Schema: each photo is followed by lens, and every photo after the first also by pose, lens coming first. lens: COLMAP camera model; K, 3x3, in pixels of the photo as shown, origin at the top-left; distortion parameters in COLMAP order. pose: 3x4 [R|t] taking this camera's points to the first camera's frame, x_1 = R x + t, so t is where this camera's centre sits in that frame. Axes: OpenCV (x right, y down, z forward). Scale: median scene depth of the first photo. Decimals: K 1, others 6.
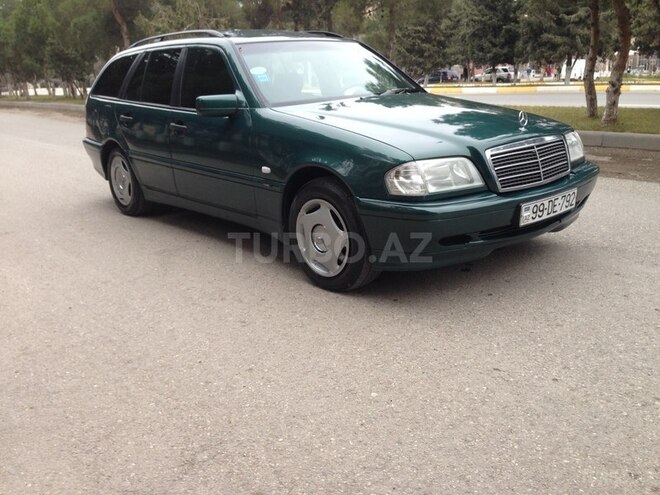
lens RADIAL K [[606.8, 0, 333.0], [0, 606.8, 250.0], [0, 0, 1]] dist [0.127940, -0.236886]
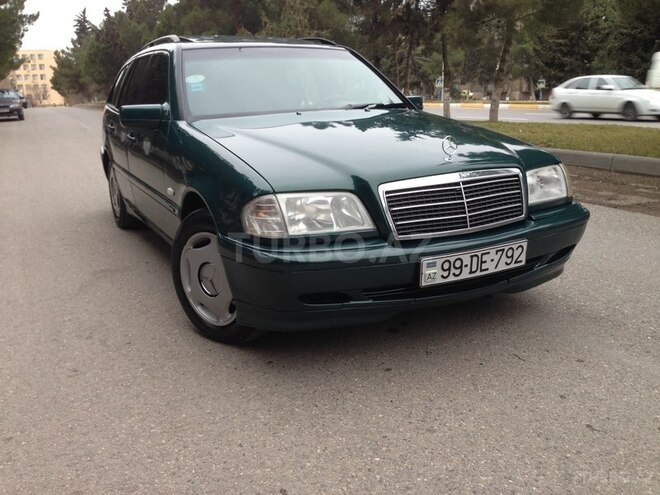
lens RADIAL K [[606.8, 0, 333.0], [0, 606.8, 250.0], [0, 0, 1]] dist [0.127940, -0.236886]
pose [[0.972406, 0.076462, -0.220407, 0.347752], [-0.081026, 0.996643, -0.011727, -0.063530], [0.218770, 0.029262, 0.975337, 0.226858]]
